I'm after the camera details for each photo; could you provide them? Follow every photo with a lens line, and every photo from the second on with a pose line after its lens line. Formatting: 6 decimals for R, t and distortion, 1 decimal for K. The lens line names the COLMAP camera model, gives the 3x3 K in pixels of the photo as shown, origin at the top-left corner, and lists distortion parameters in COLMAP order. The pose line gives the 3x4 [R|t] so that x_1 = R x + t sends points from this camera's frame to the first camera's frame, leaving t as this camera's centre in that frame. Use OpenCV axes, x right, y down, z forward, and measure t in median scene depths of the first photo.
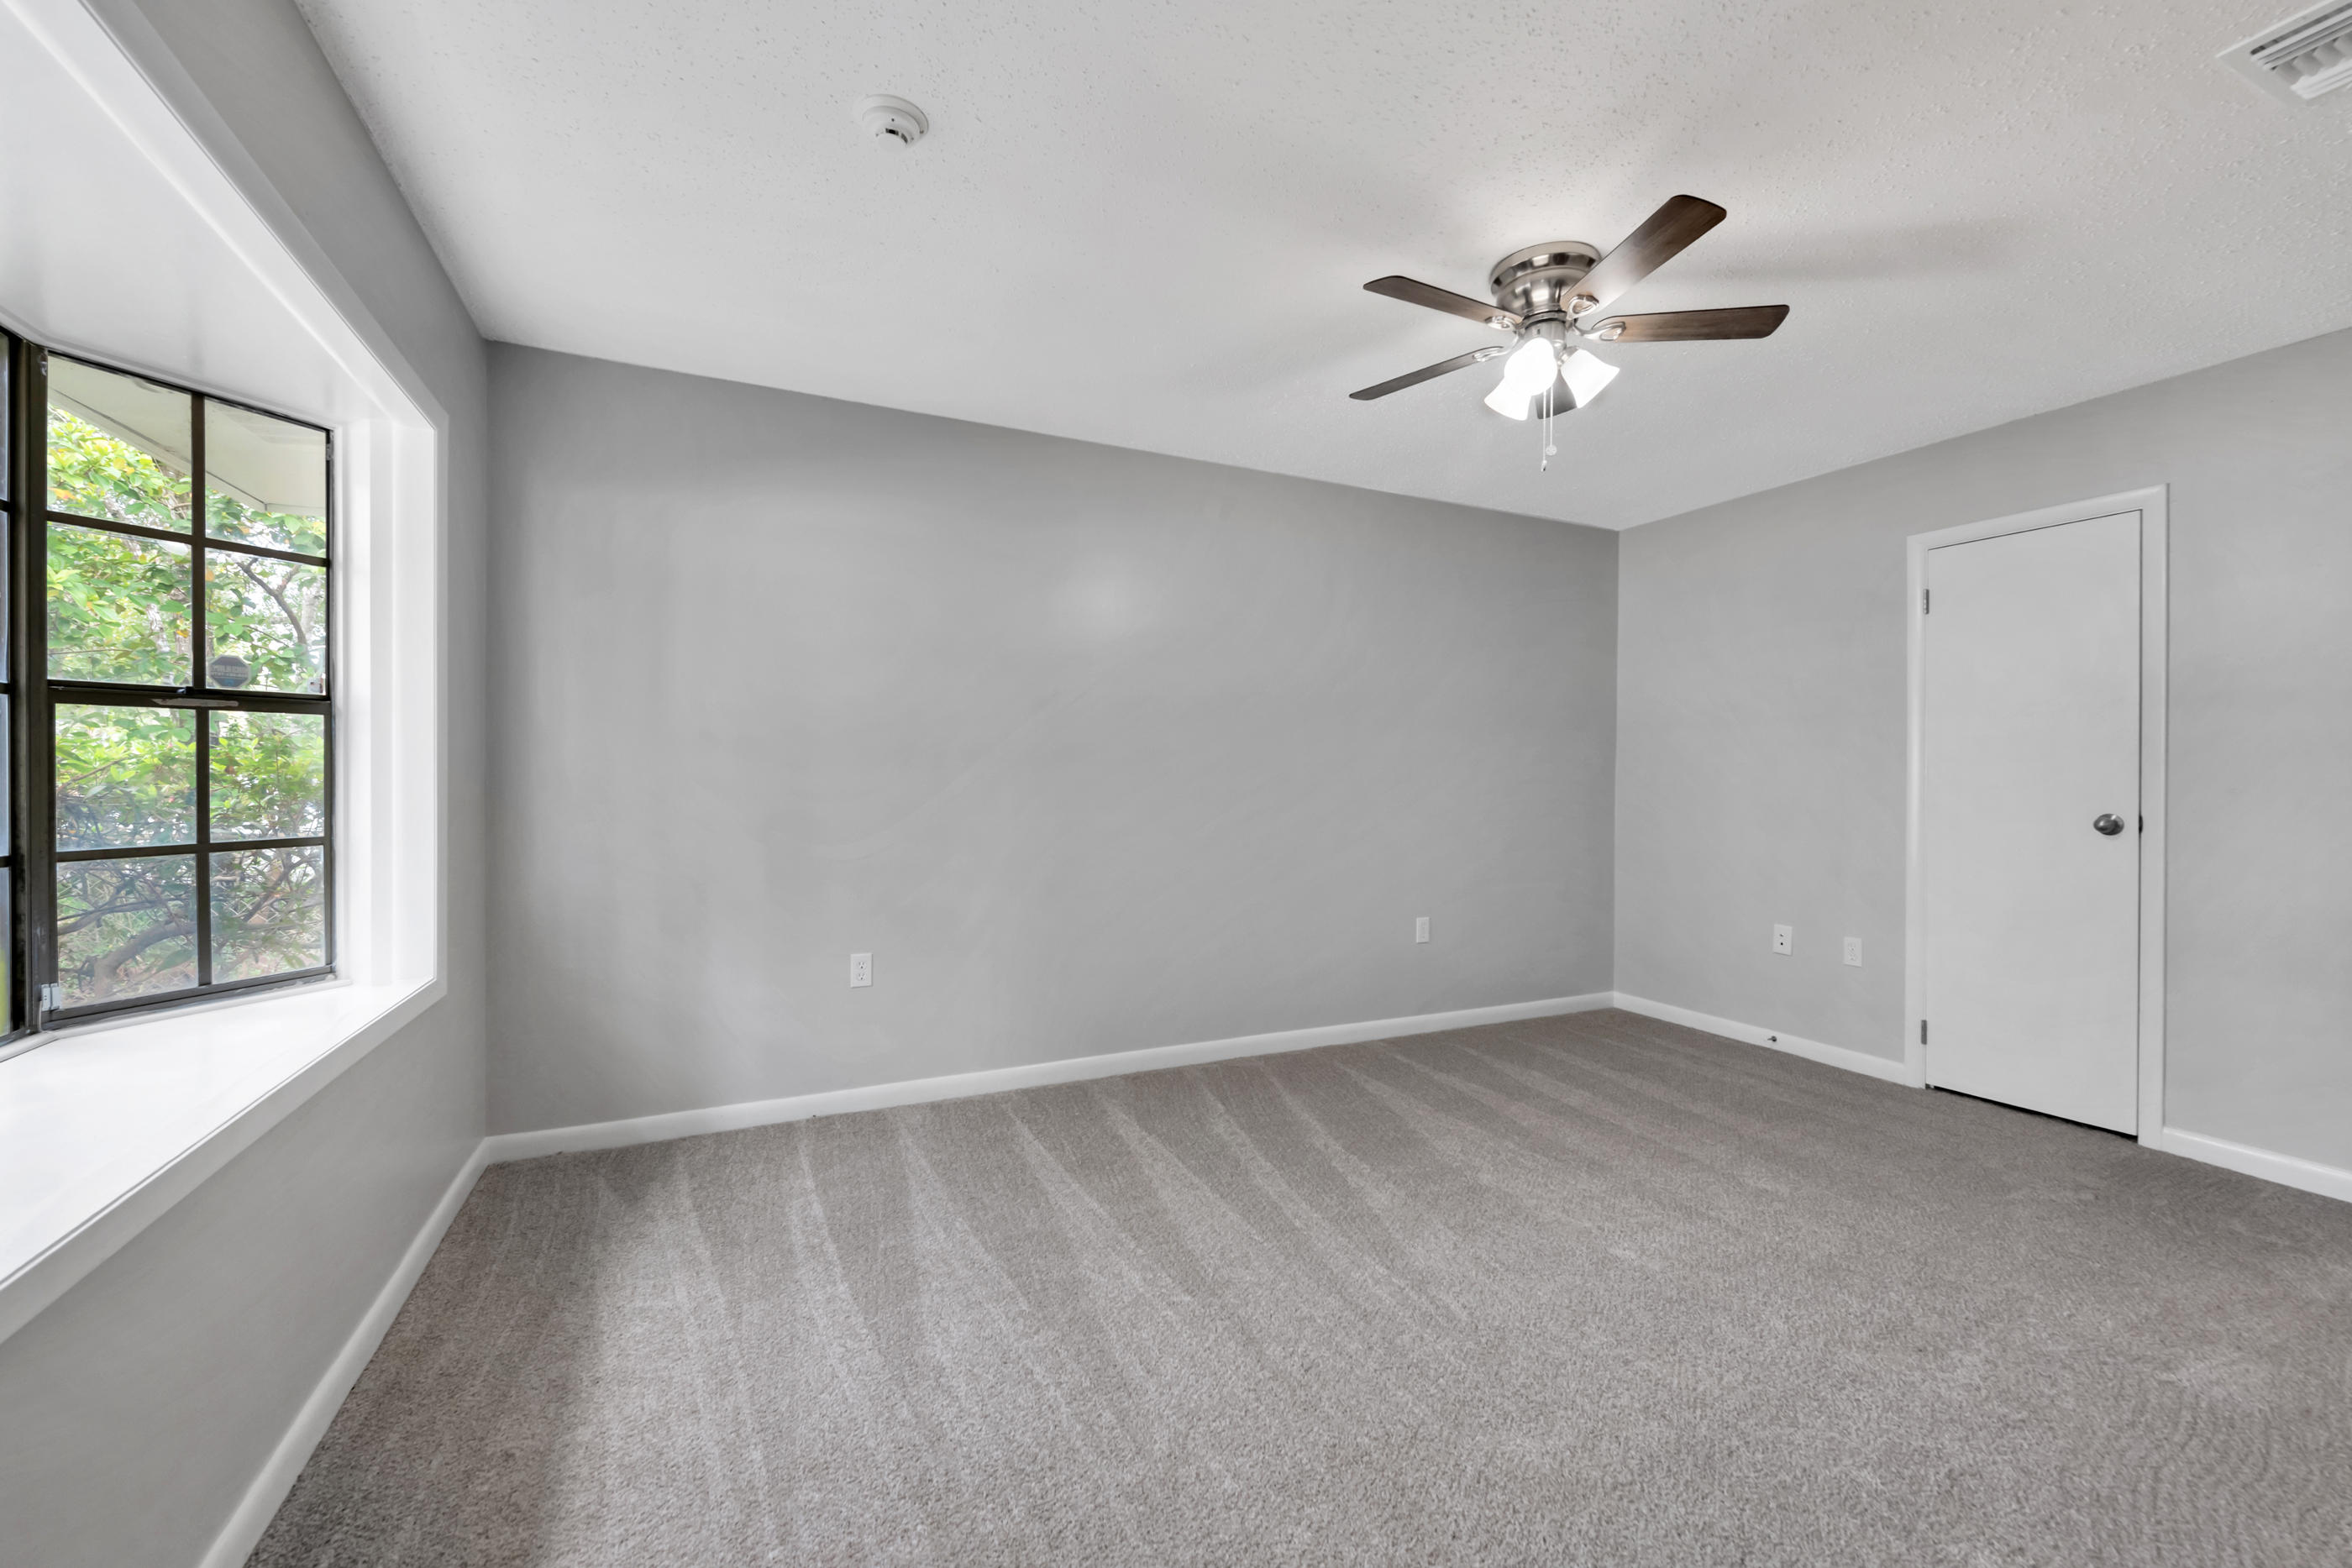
lens RADIAL K [[936.1, 0, 1187.1], [0, 936.1, 774.9], [0, 0, 1]] dist [-0.003413, -0.000790]
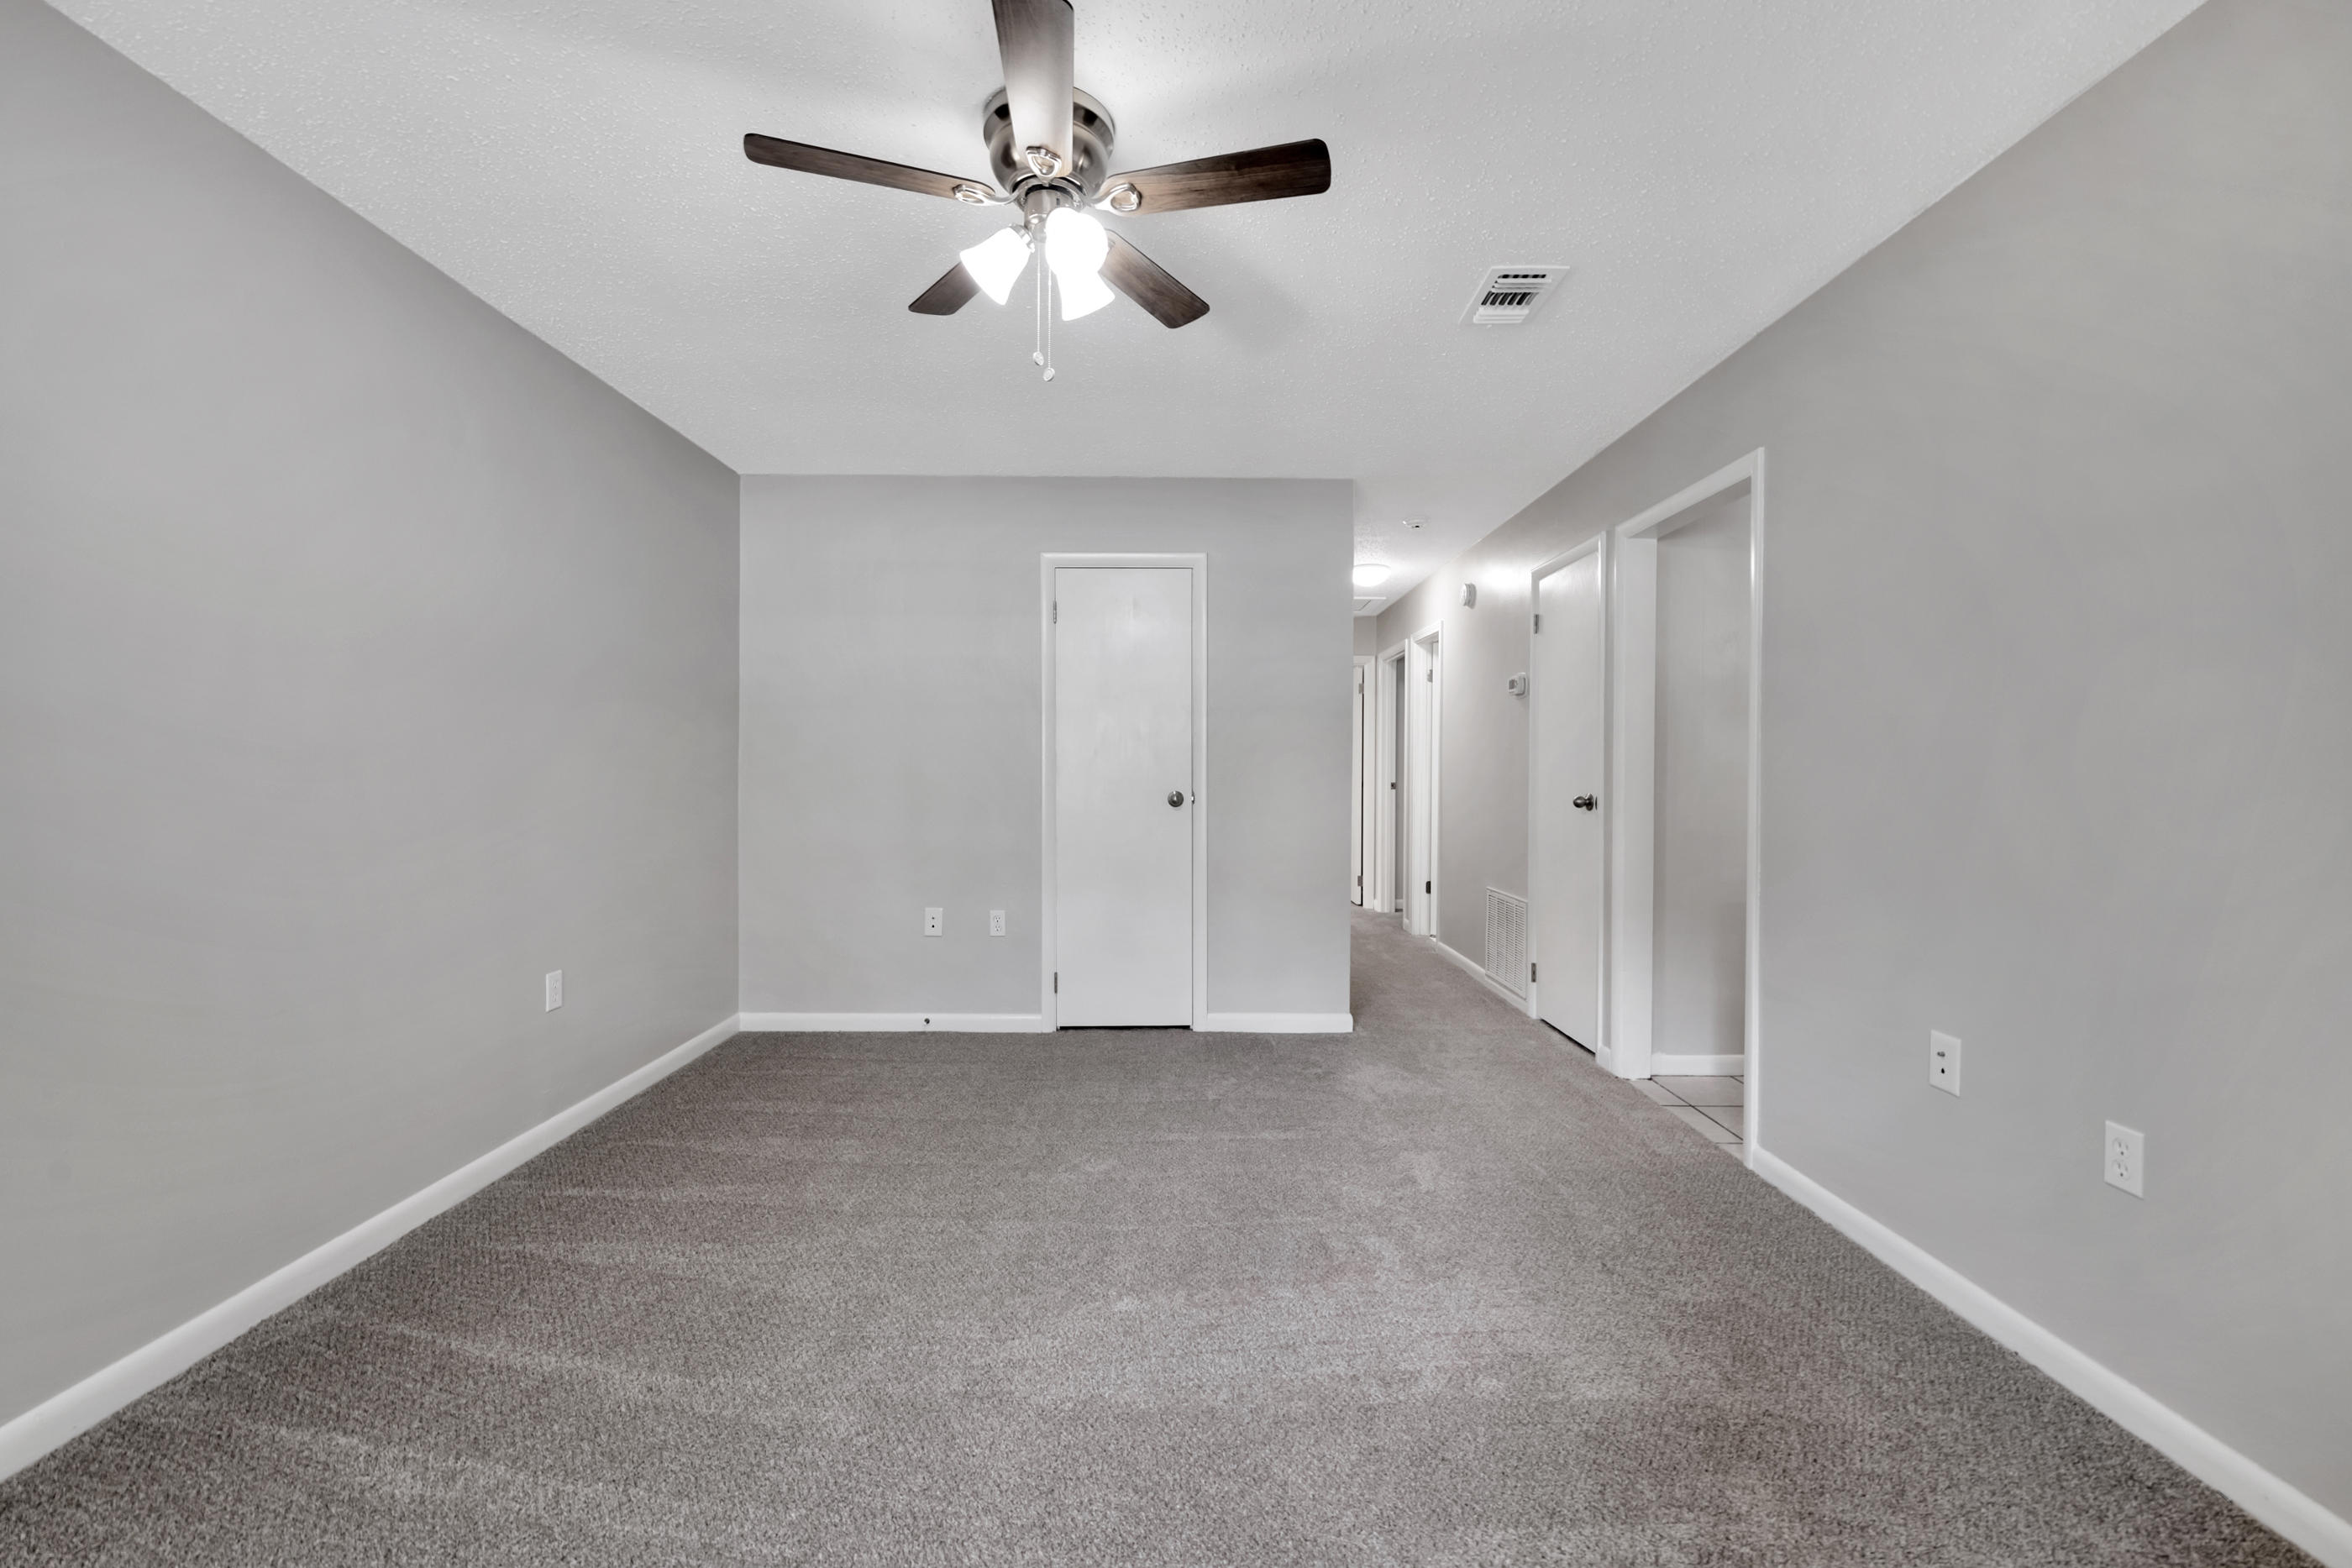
lens RADIAL K [[936.1, 0, 1187.1], [0, 936.1, 774.9], [0, 0, 1]] dist [-0.003413, -0.000790]
pose [[0.425325, -0.011428, 0.904968, -0.191720], [-0.005670, 0.999867, 0.015291, -0.001587], [-0.905023, -0.011634, 0.425204, 0.363785]]
